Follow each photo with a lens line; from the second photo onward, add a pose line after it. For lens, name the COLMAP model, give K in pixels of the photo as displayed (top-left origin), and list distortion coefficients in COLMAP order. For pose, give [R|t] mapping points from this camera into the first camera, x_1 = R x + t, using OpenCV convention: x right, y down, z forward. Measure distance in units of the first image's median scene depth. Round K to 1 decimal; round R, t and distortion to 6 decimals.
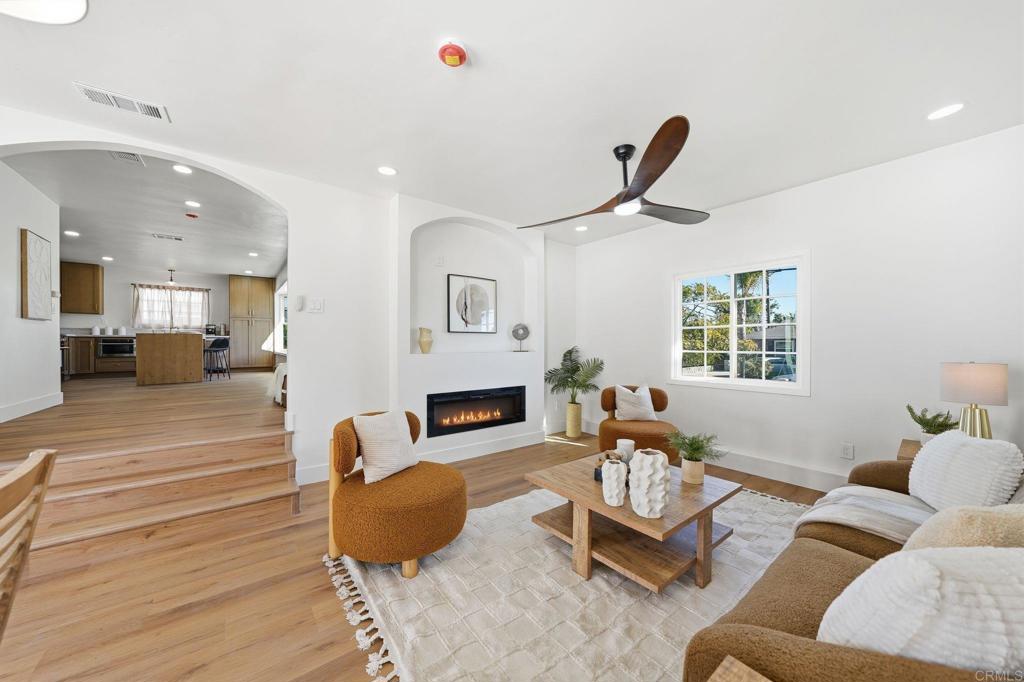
lens RADIAL K [[355.0, 0, 497.6], [0, 355.0, 347.6], [0, 0, 1]] dist [-0.009880, 0.000062]
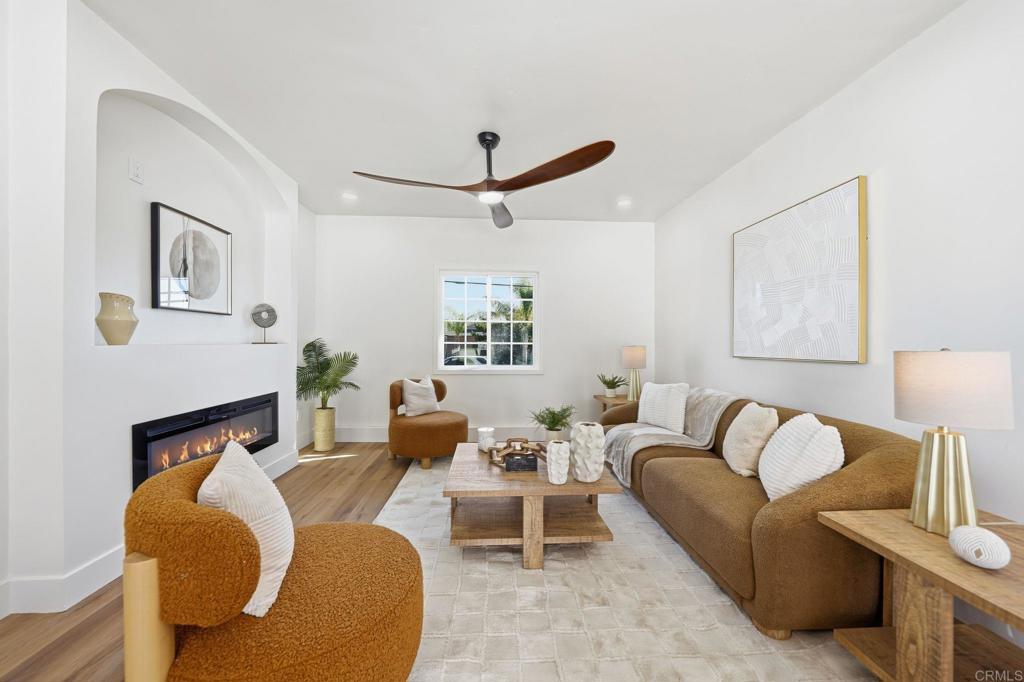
lens RADIAL K [[362.4, 0, 508.4], [0, 362.4, 341.5], [0, 0, 1]] dist [-0.015352, 0.000154]
pose [[0.561010, 0.004276, 0.827798, -0.269906], [0.005265, 0.999948, -0.008734, 0.016219], [-0.827792, 0.009258, 0.560958, 0.222148]]
